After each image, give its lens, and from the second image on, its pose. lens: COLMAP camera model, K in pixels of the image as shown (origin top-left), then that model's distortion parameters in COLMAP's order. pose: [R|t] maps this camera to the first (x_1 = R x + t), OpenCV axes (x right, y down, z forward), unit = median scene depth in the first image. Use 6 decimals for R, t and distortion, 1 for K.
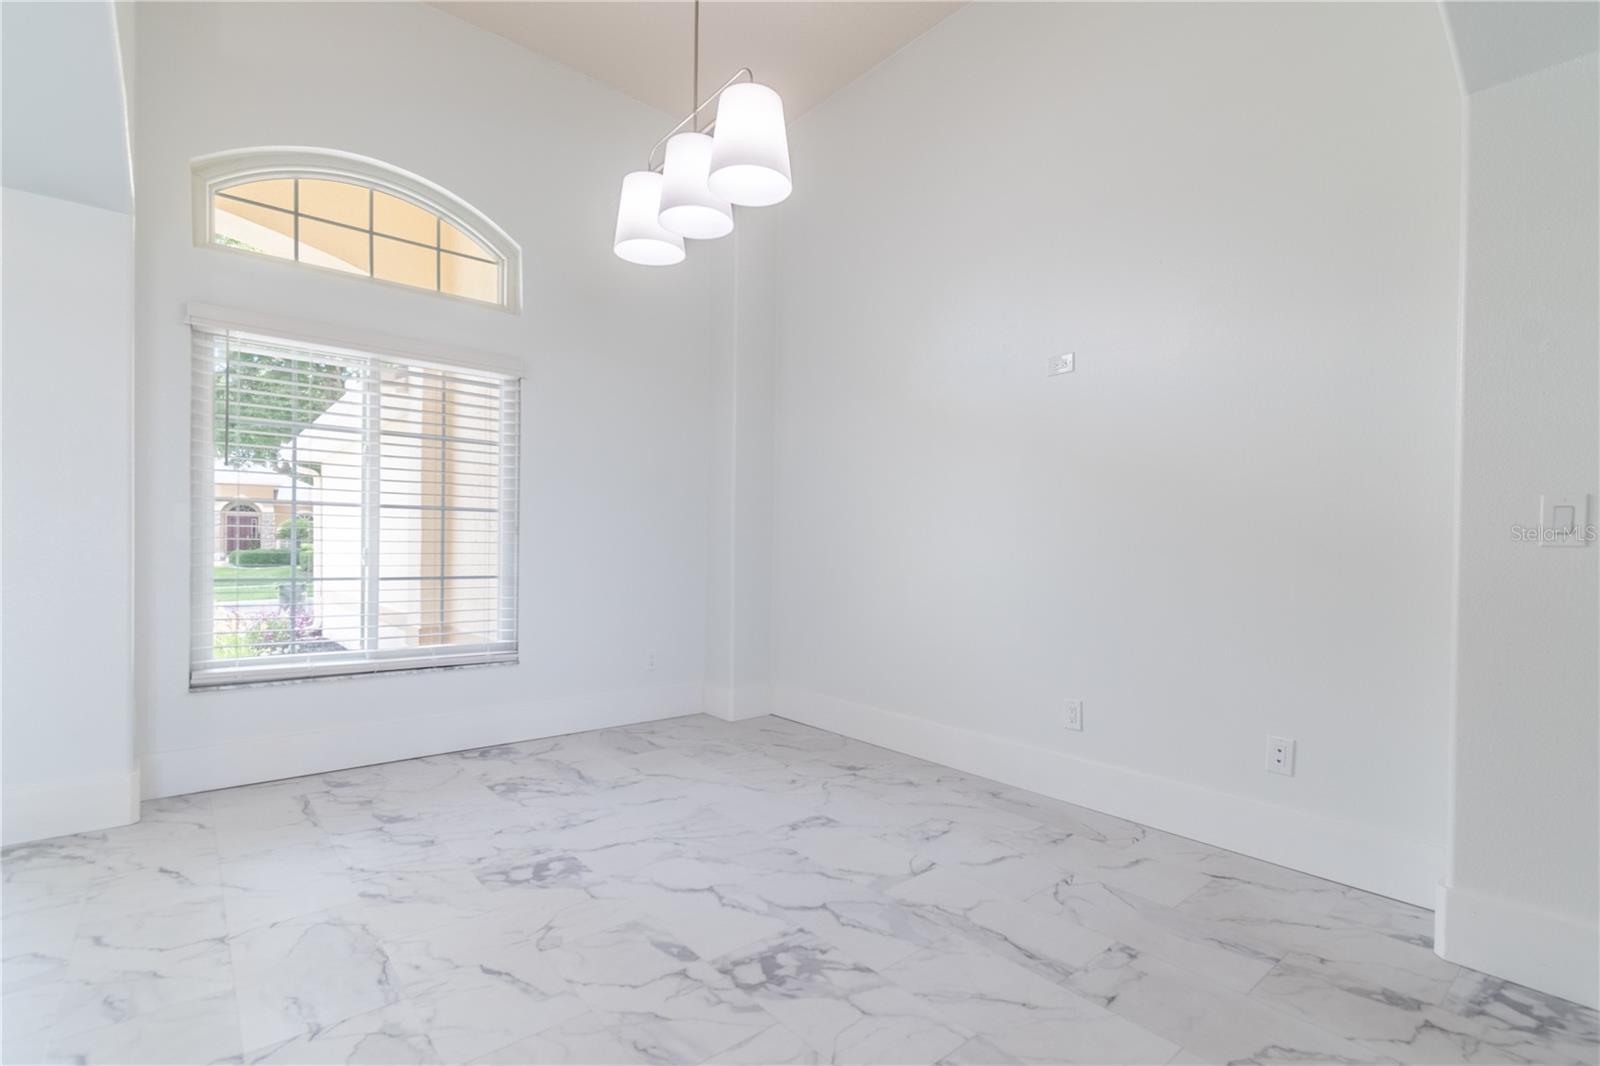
lens RADIAL K [[732.9, 0, 819.9], [0, 732.9, 557.0], [0, 0, 1]] dist [0.002843, -0.000243]
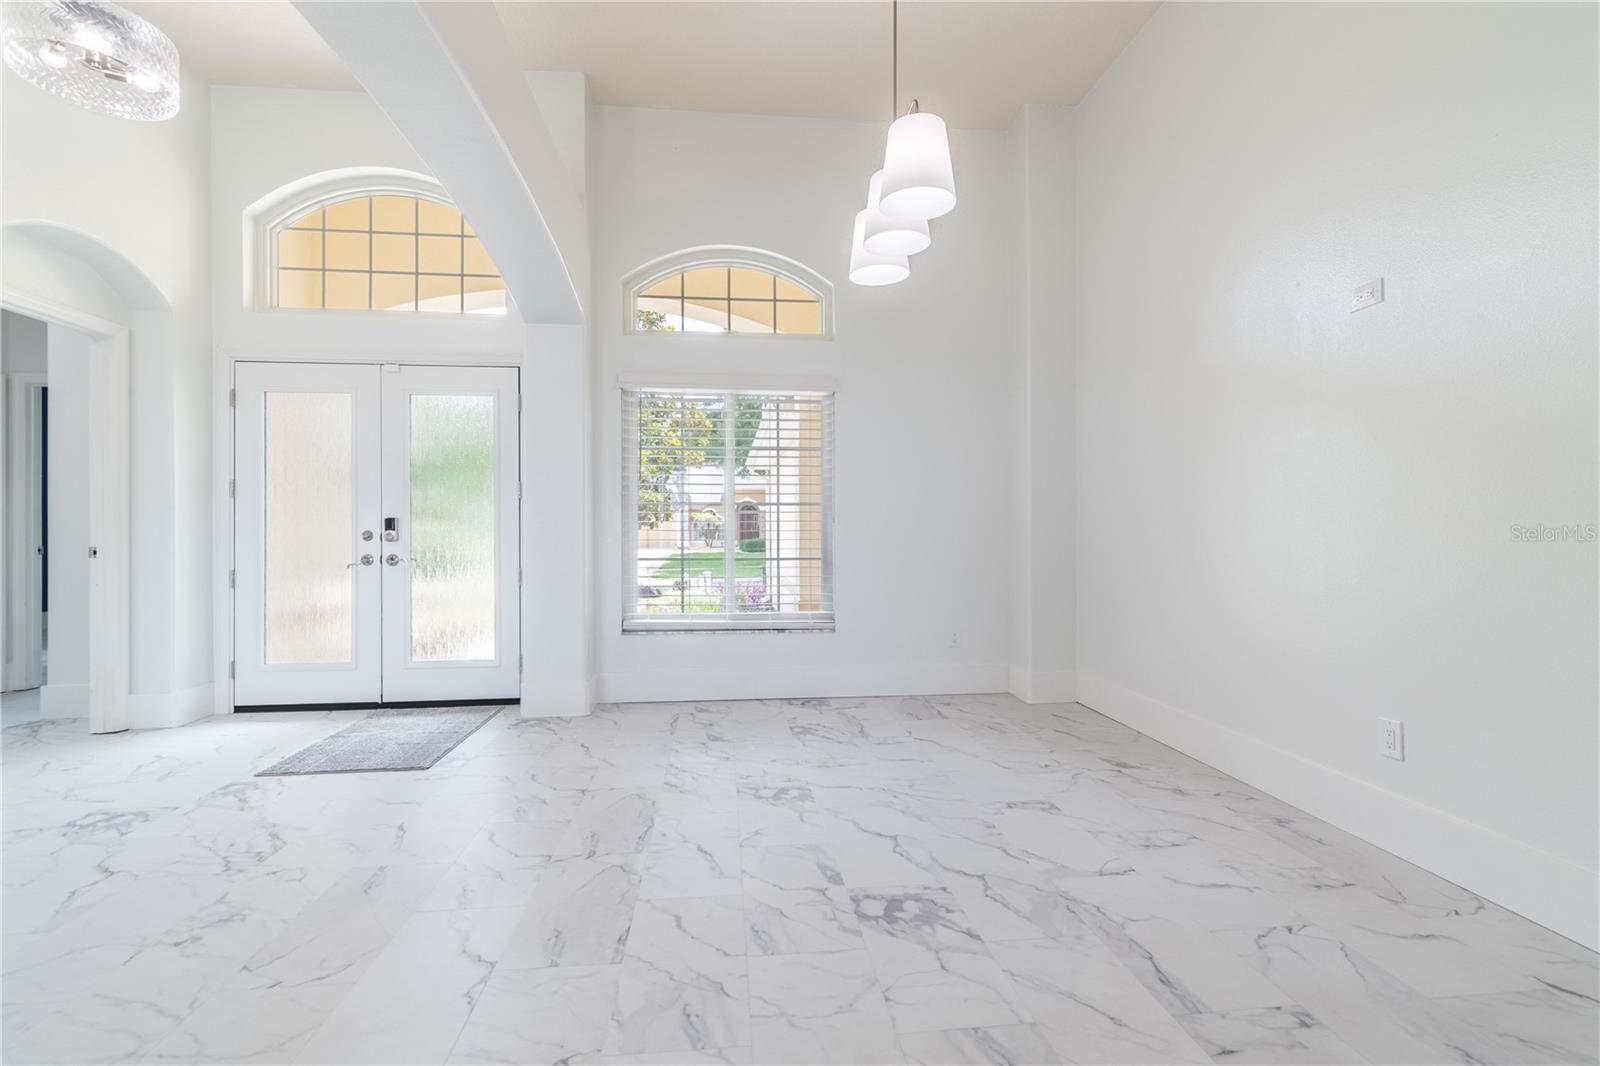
lens RADIAL K [[714.3, 0, 800.0], [0, 714.3, 533.0], [0, 0, 1]] dist [0.001340, -0.000543]
pose [[0.822086, -0.014219, -0.569185, 0.308734], [0.006264, 0.999853, -0.015930, 0.004910], [0.569328, 0.009531, 0.822055, 0.016447]]
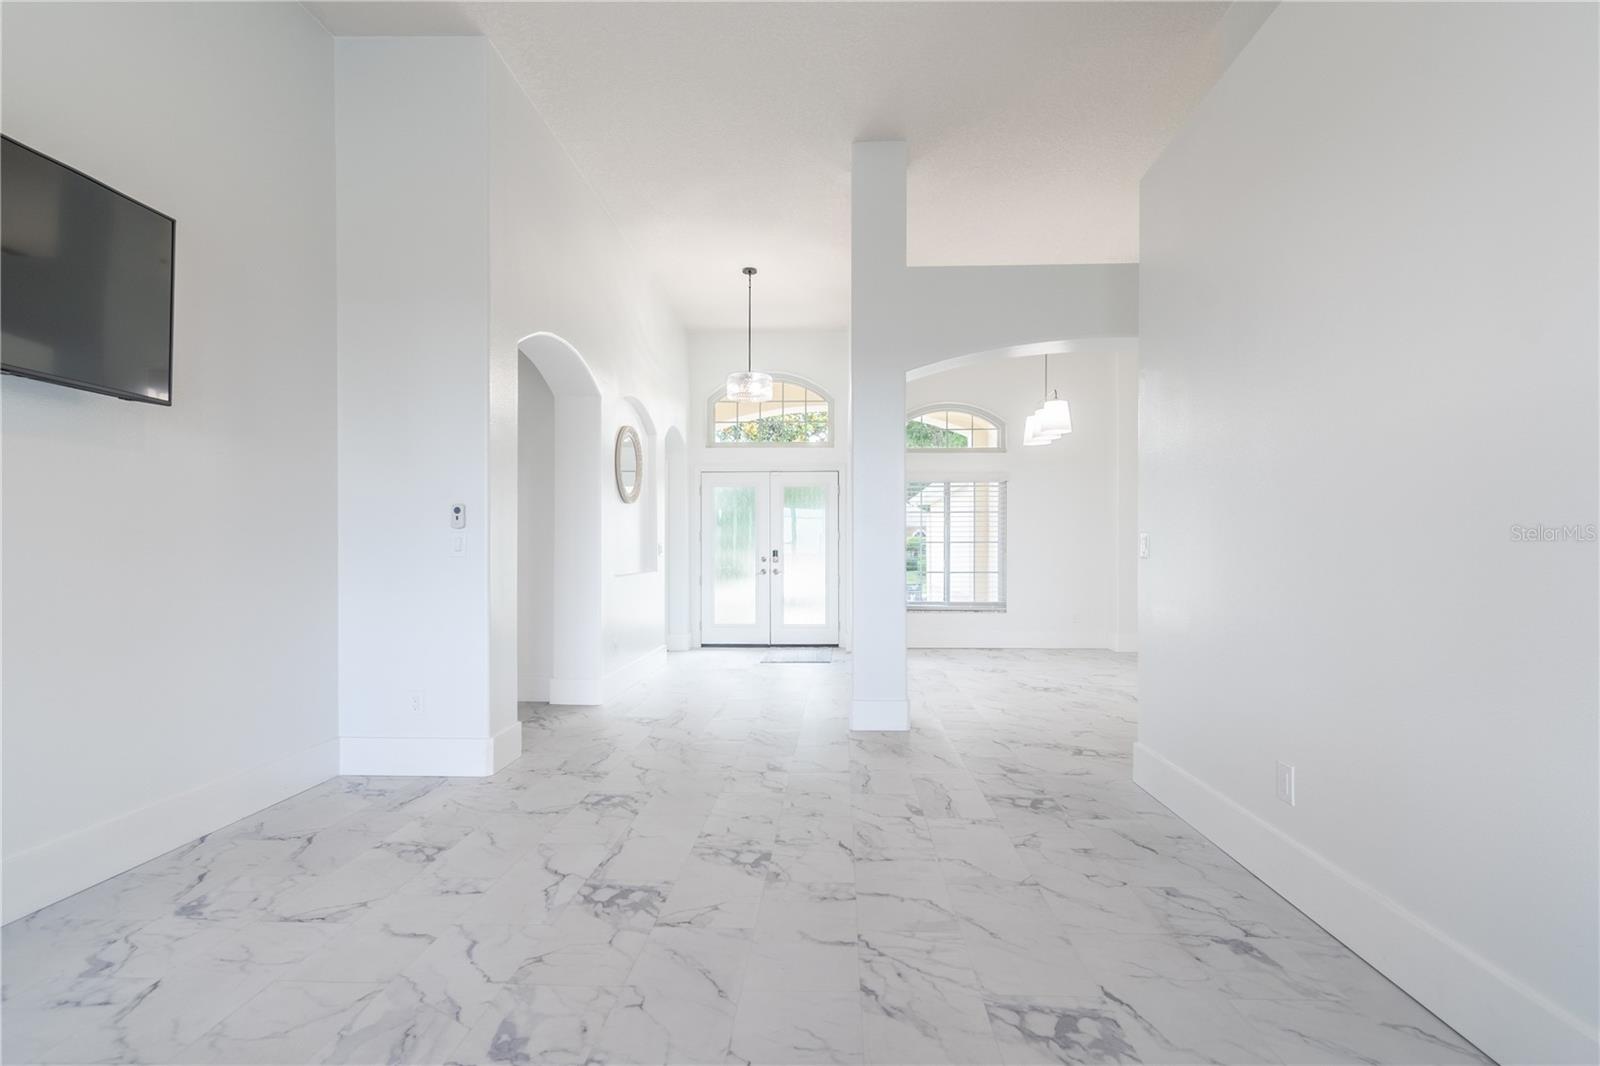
lens RADIAL K [[732.9, 0, 819.9], [0, 732.9, 557.0], [0, 0, 1]] dist [0.002843, -0.000243]
pose [[0.735297, -0.009420, -0.677679, 0.977784], [0.002464, 0.999934, -0.011227, 0.006380], [0.677740, 0.006585, 0.735272, -1.445809]]
